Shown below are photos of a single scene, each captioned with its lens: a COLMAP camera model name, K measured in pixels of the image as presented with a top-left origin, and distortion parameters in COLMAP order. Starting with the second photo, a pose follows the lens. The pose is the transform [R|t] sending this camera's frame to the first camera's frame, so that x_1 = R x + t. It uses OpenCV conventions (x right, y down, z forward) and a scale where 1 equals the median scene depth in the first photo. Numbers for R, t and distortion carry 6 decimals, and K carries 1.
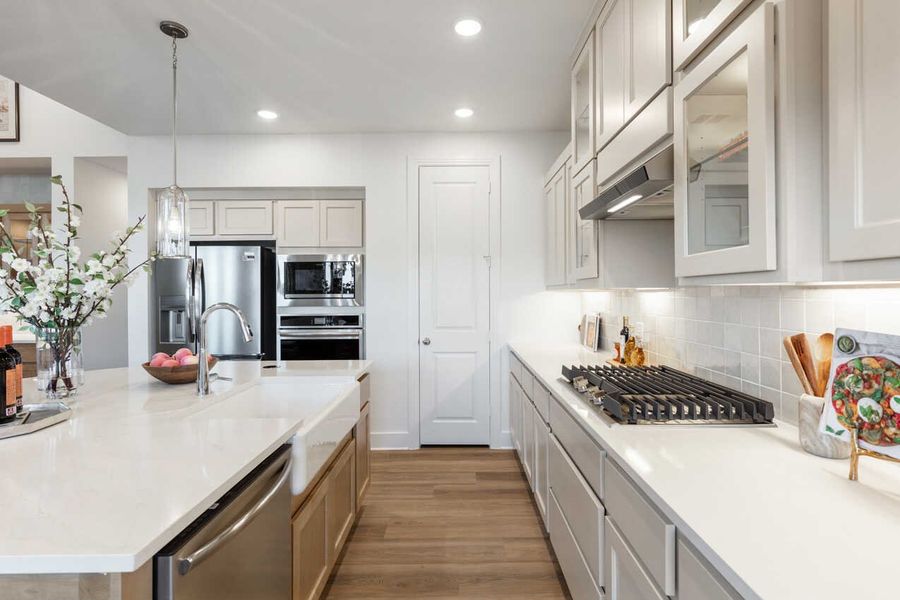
lens RADIAL K [[435.7, 0, 453.4], [0, 435.7, 292.4], [0, 0, 1]] dist [0.002832, 0.000371]
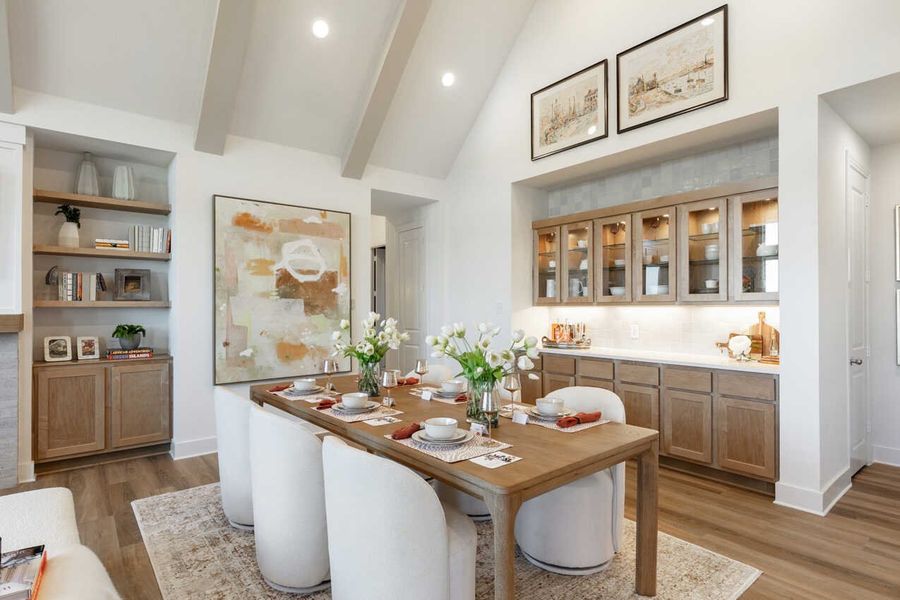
lens RADIAL K [[465.5, 0, 445.6], [0, 465.5, 305.2], [0, 0, 1]] dist [-0.029710, -0.000304]
pose [[0.630683, -0.001655, -0.776039, -0.787752], [-0.004710, 0.999971, -0.005960, 0.014997], [0.776027, 0.007414, 0.630657, 0.155912]]
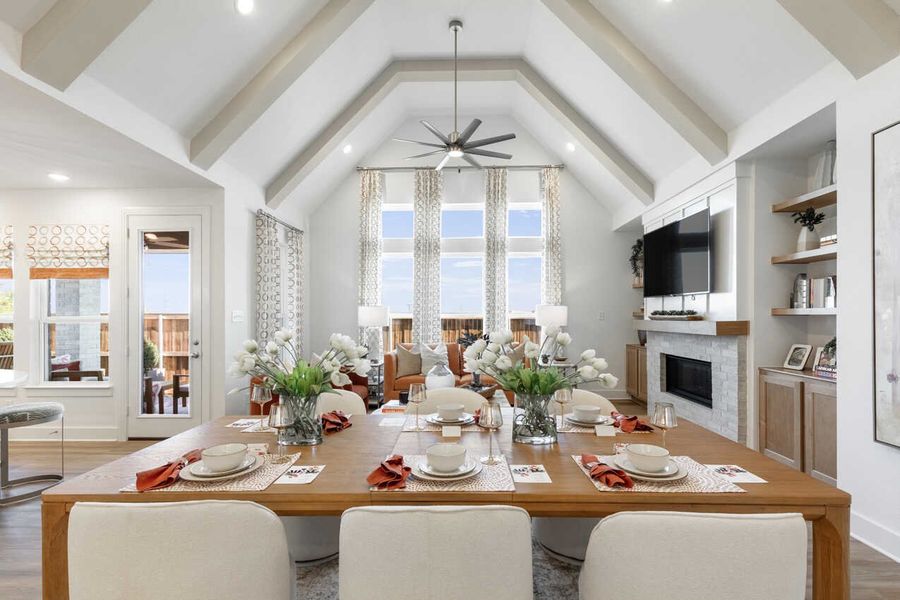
lens RADIAL K [[419.2, 0, 445.2], [0, 419.2, 299.1], [0, 0, 1]] dist [0.010348, -0.000346]
pose [[-0.999543, 0.013821, 0.026894, -1.367011], [0.012719, 0.999090, -0.040716, 0.010244], [-0.027432, -0.040355, -0.998809, 1.059179]]
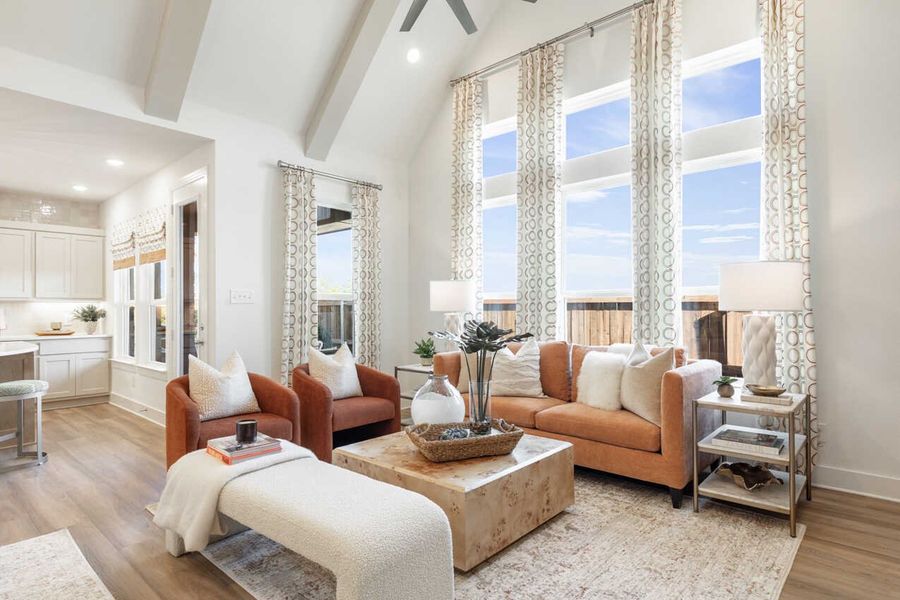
lens RADIAL K [[489.0, 0, 455.3], [0, 489.0, 299.1], [0, 0, 1]] dist [0.001782, -0.000117]
pose [[-0.748767, 0.025094, 0.662358, -1.869878], [0.010960, 0.999615, -0.025481, 0.044189], [-0.662743, -0.011820, -0.748754, 0.394450]]
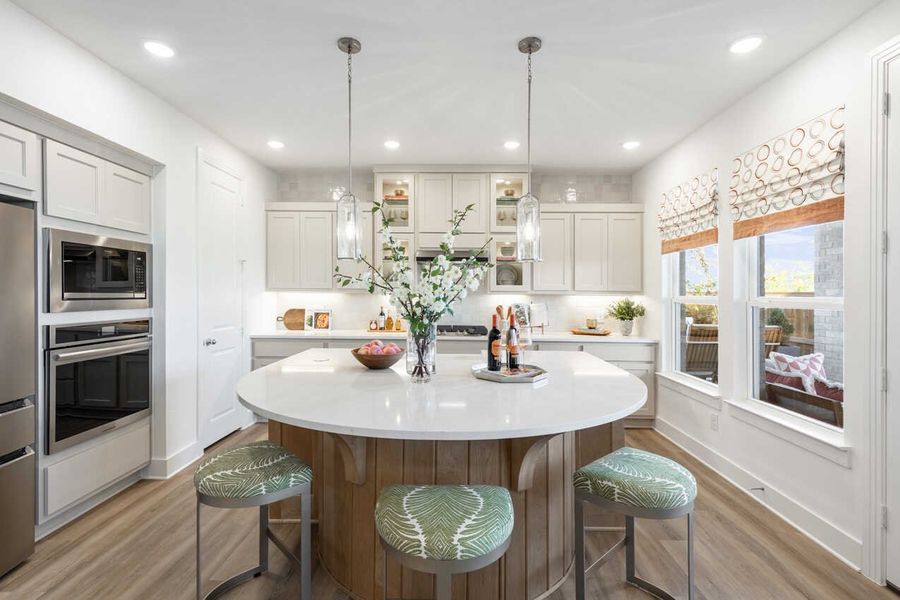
lens RADIAL K [[419.2, 0, 445.2], [0, 419.2, 299.1], [0, 0, 1]] dist [0.010348, -0.000346]
pose [[0.030687, -0.007459, 0.999501, -0.983662], [-0.010876, 0.999910, 0.007796, 0.002617], [-0.999470, -0.011109, 0.030603, 0.431961]]
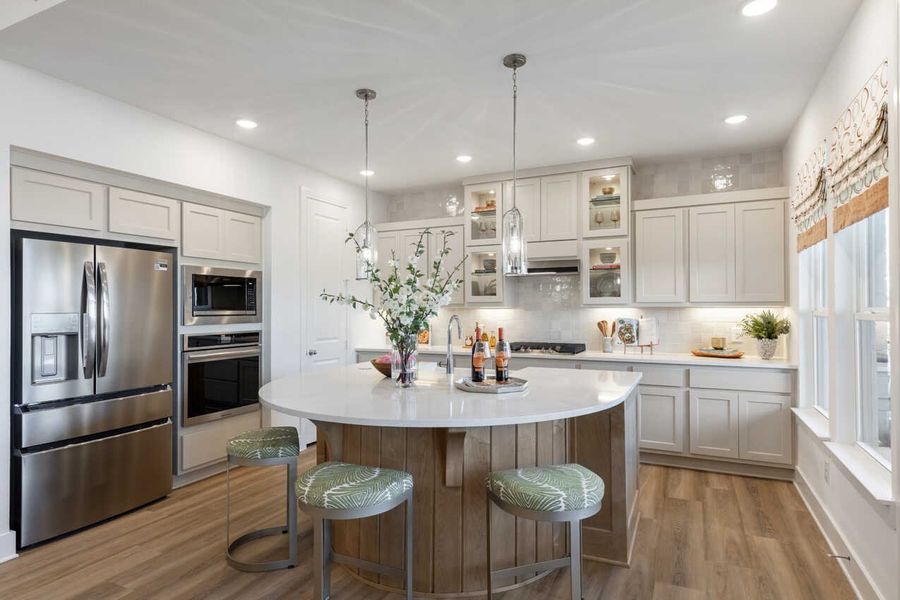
lens RADIAL K [[499.6, 0, 449.2], [0, 499.6, 308.1], [0, 0, 1]] dist [0.006457, 0.000892]
pose [[0.438586, 0.003559, 0.898682, -1.065329], [0.000099, 0.999992, -0.004008, 0.002180], [-0.898689, 0.001847, 0.438582, 0.101629]]
